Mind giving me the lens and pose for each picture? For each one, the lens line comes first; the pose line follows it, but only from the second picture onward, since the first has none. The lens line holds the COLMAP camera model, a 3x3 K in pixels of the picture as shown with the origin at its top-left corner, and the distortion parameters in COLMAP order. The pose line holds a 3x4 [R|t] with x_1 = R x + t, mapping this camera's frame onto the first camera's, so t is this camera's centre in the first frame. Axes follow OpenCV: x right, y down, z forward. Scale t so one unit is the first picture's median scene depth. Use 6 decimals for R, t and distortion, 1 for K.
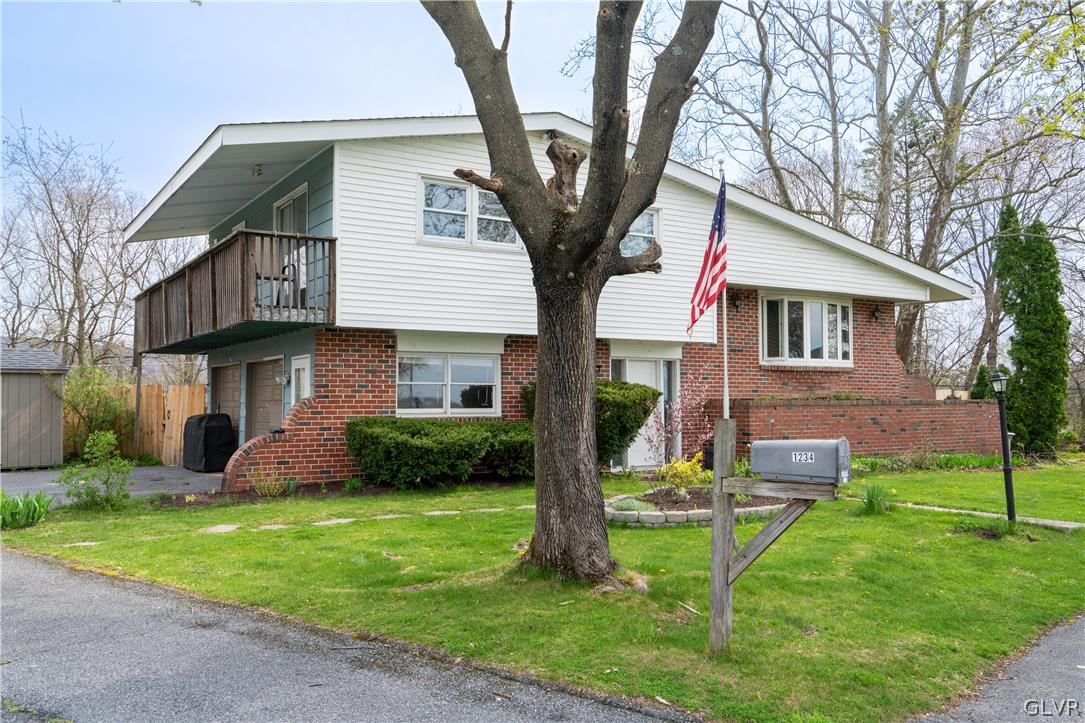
lens RADIAL K [[921.3, 0, 544.0], [0, 921.3, 365.6], [0, 0, 1]] dist [-0.002434, -0.005518]
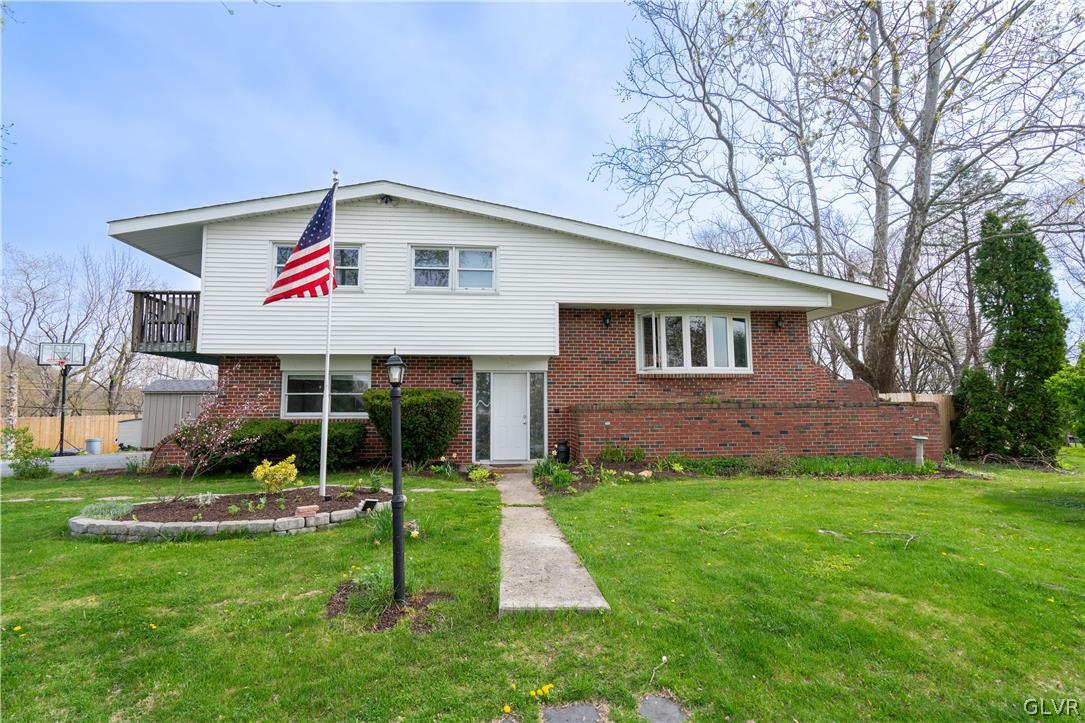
lens RADIAL K [[489.5, 0, 539.7], [0, 489.5, 361.6], [0, 0, 1]] dist [0.002292, 0.000819]
pose [[0.893444, -0.045338, -0.446881, 0.394083], [0.022338, 0.998147, -0.056604, 0.015808], [0.448619, 0.040590, 0.892801, 0.390647]]
